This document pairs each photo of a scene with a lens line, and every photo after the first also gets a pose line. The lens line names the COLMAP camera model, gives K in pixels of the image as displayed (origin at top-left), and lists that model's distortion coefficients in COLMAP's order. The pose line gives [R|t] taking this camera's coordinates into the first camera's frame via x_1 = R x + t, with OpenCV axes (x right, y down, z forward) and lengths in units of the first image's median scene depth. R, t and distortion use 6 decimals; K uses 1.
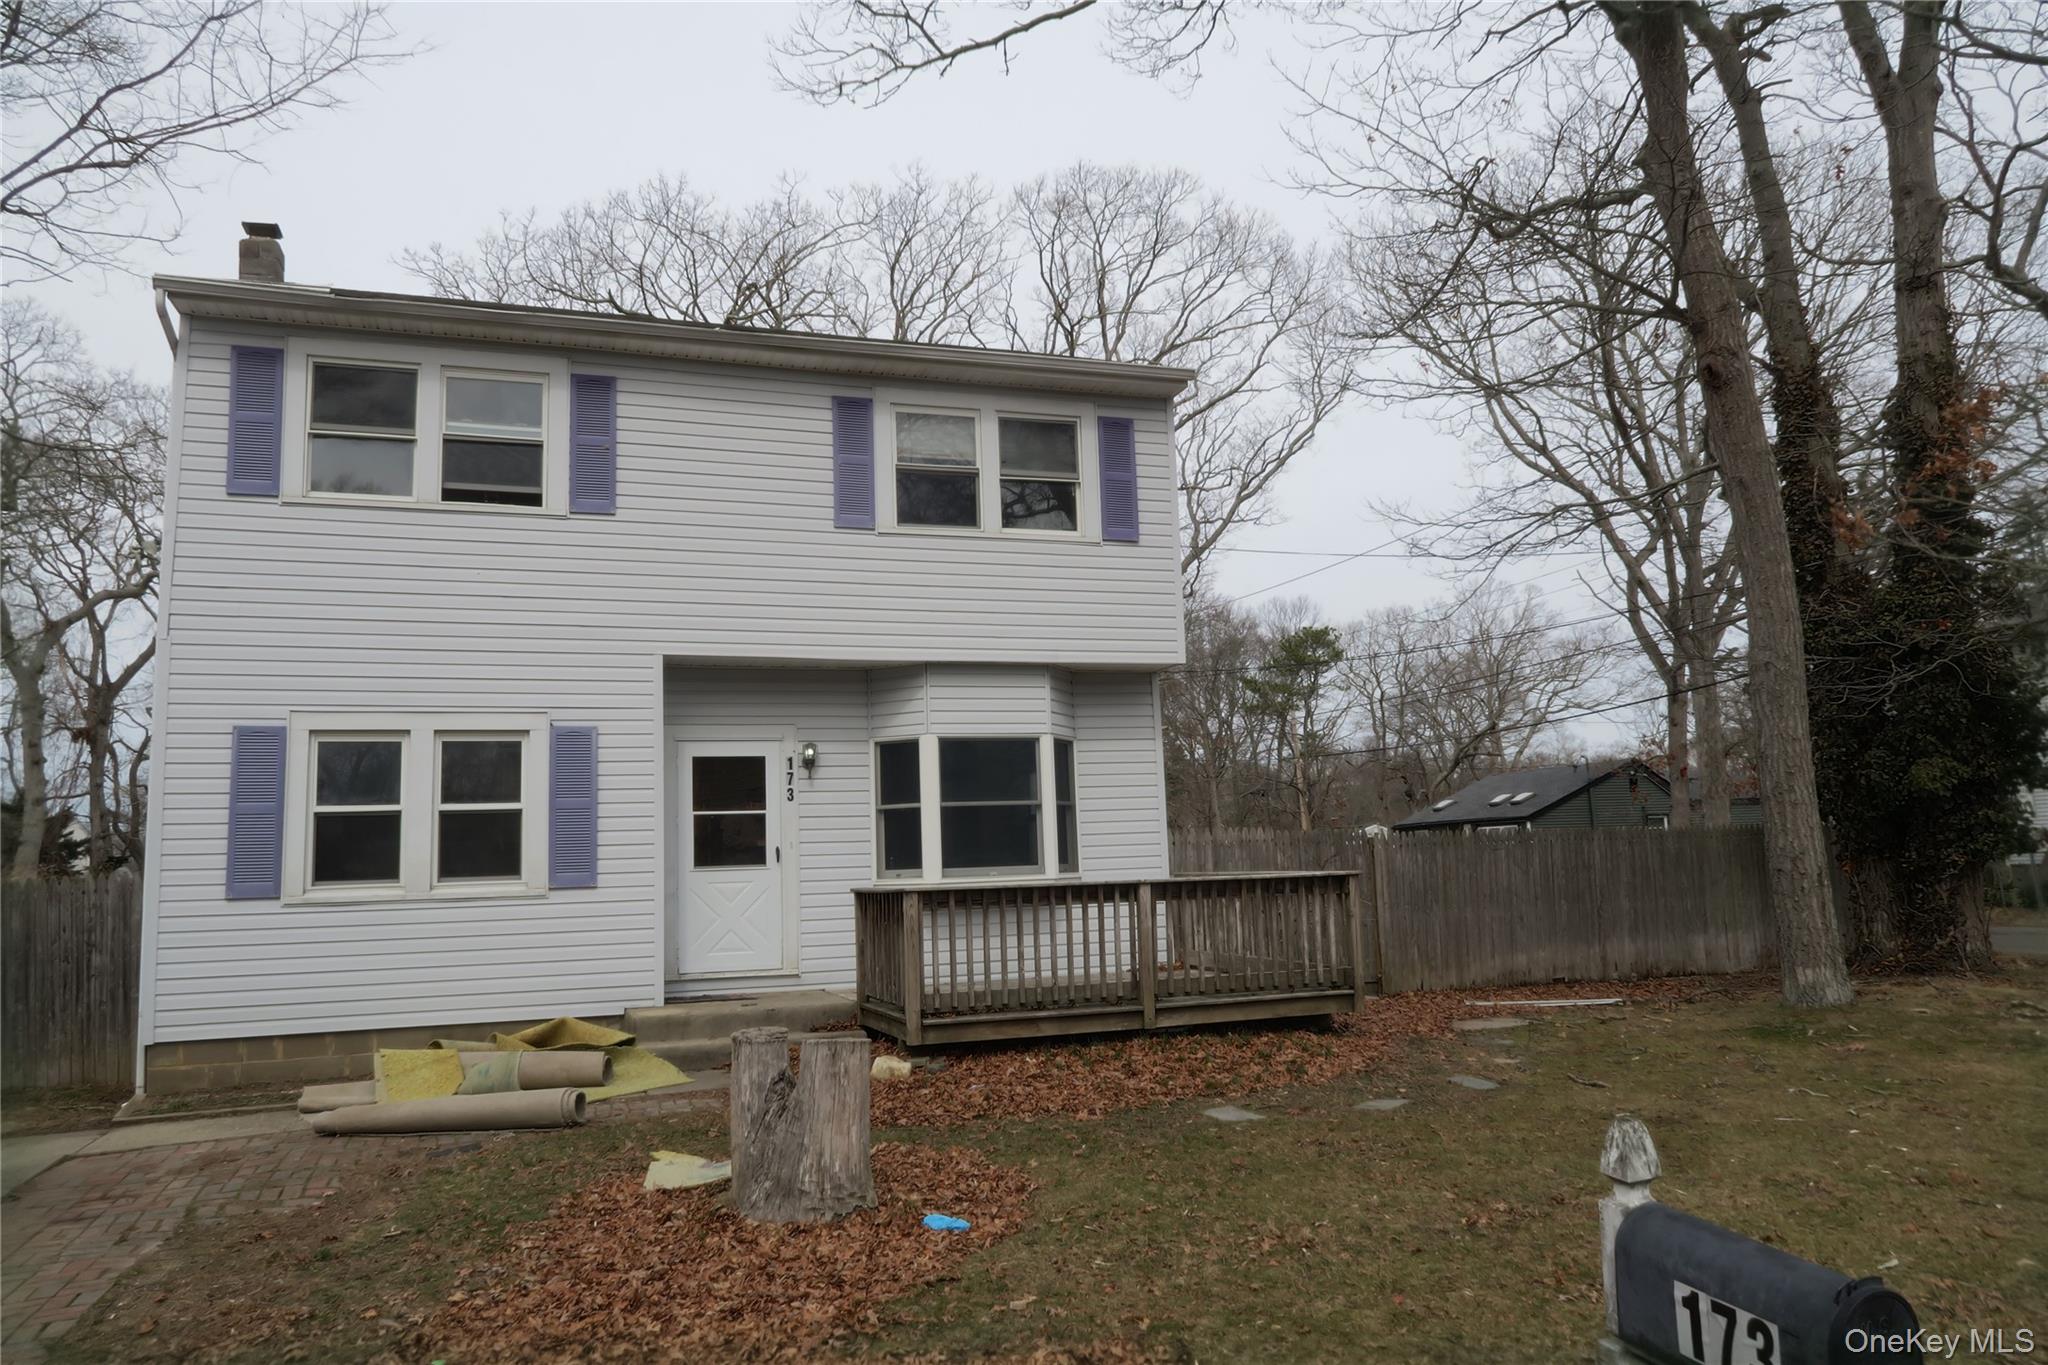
lens RADIAL K [[1426.6, 0, 1019.3], [0, 1426.6, 684.0], [0, 0, 1]] dist [-0.021815, -0.005307]
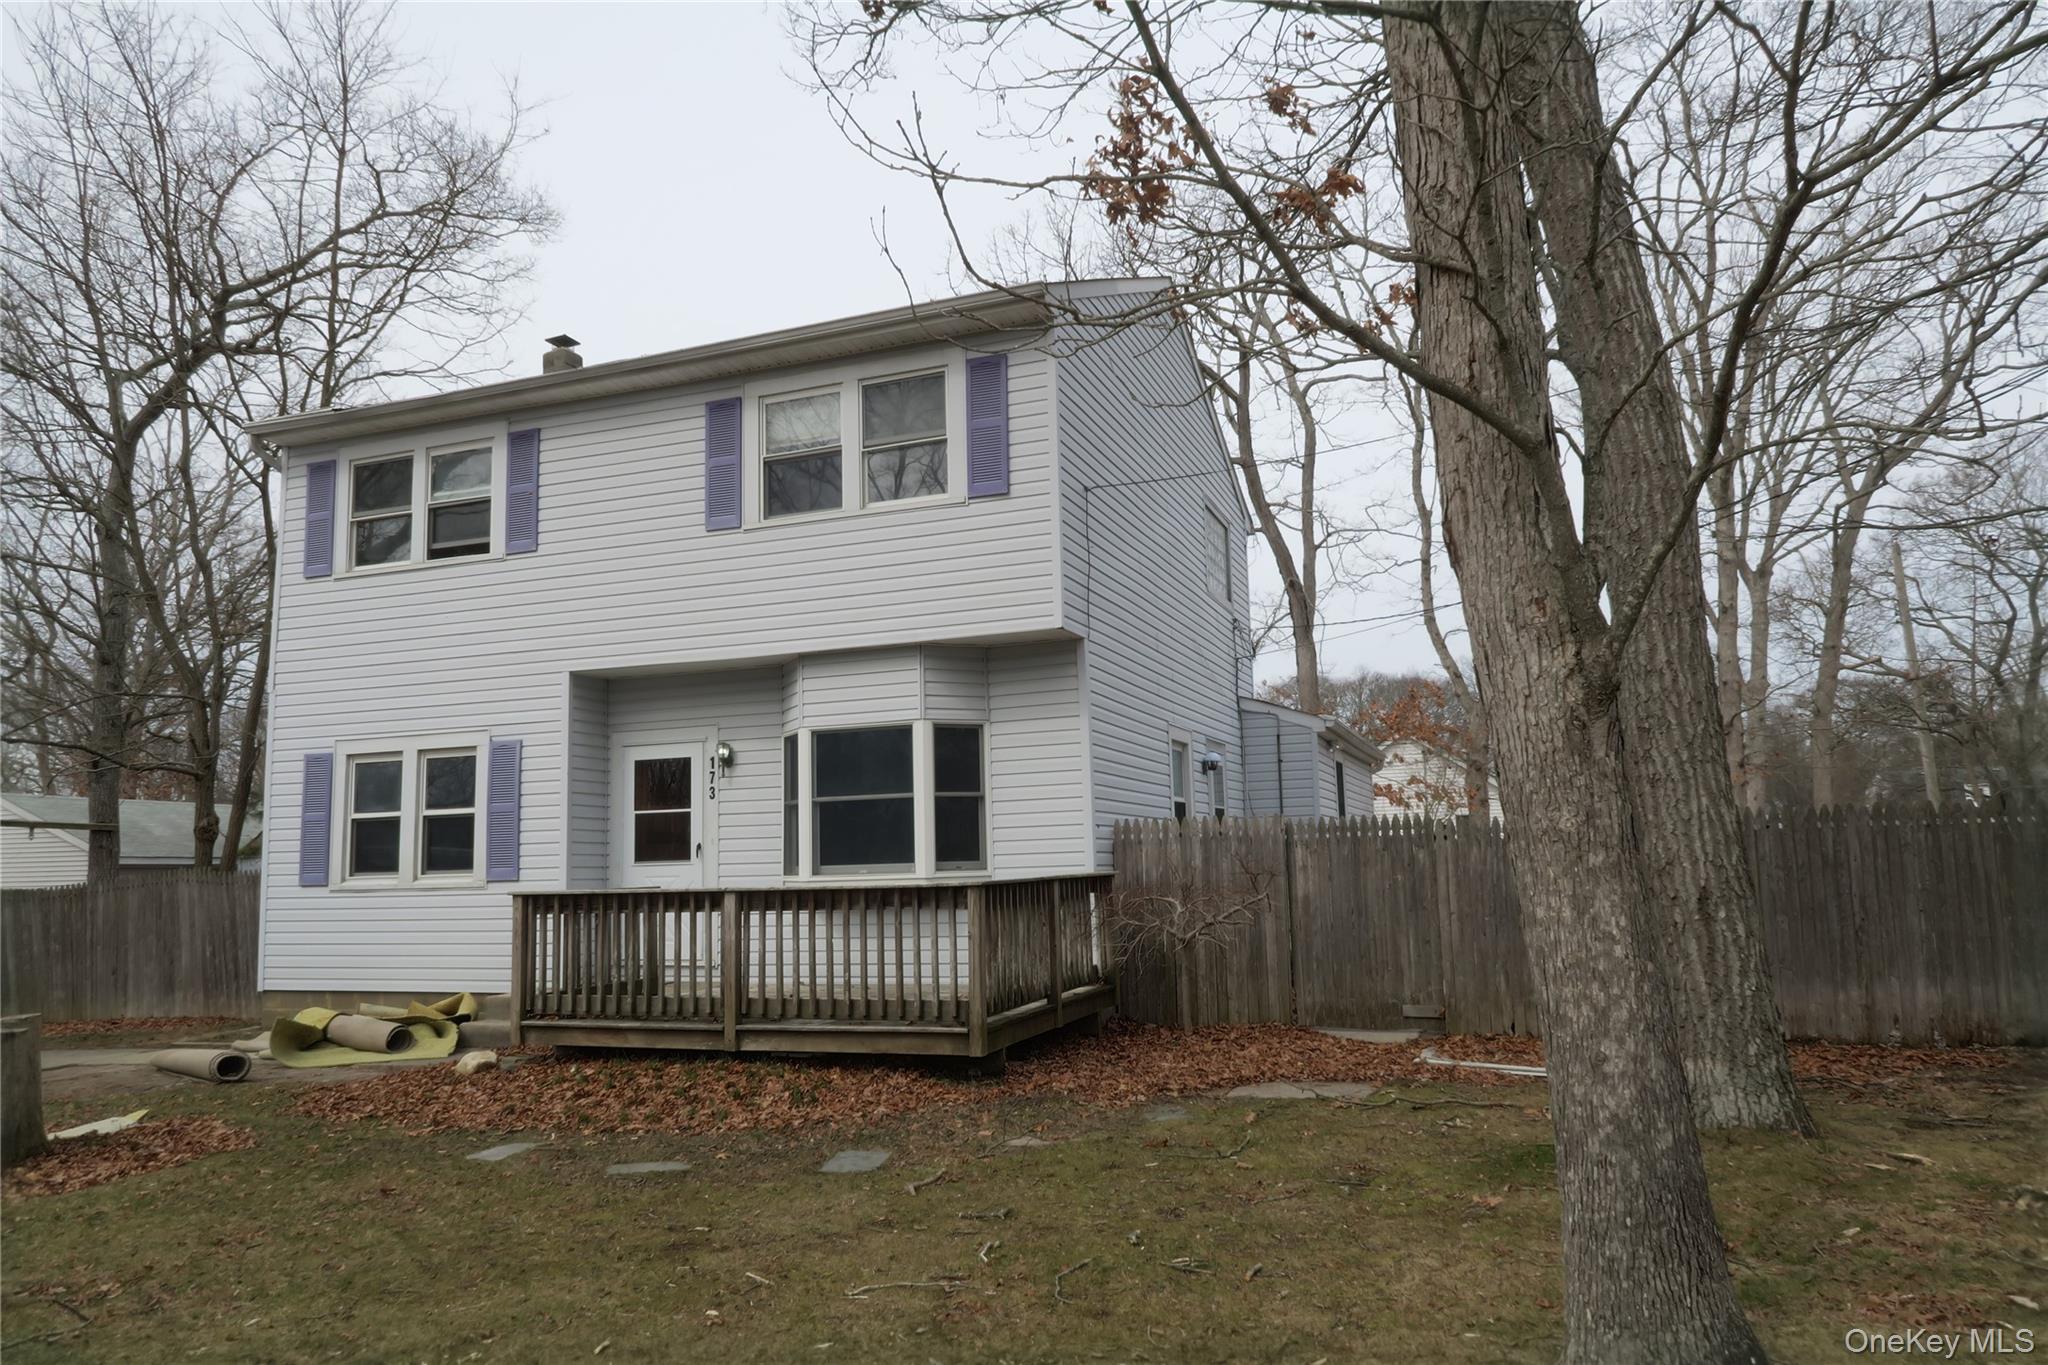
lens RADIAL K [[1426.6, 0, 1020.7], [0, 1426.6, 685.6], [0, 0, 1]] dist [-0.021815, -0.005307]
pose [[0.767648, -0.067418, -0.637315, 0.684339], [0.084871, 0.996387, -0.003175, 0.022432], [0.635227, -0.051653, 0.770597, 0.350422]]
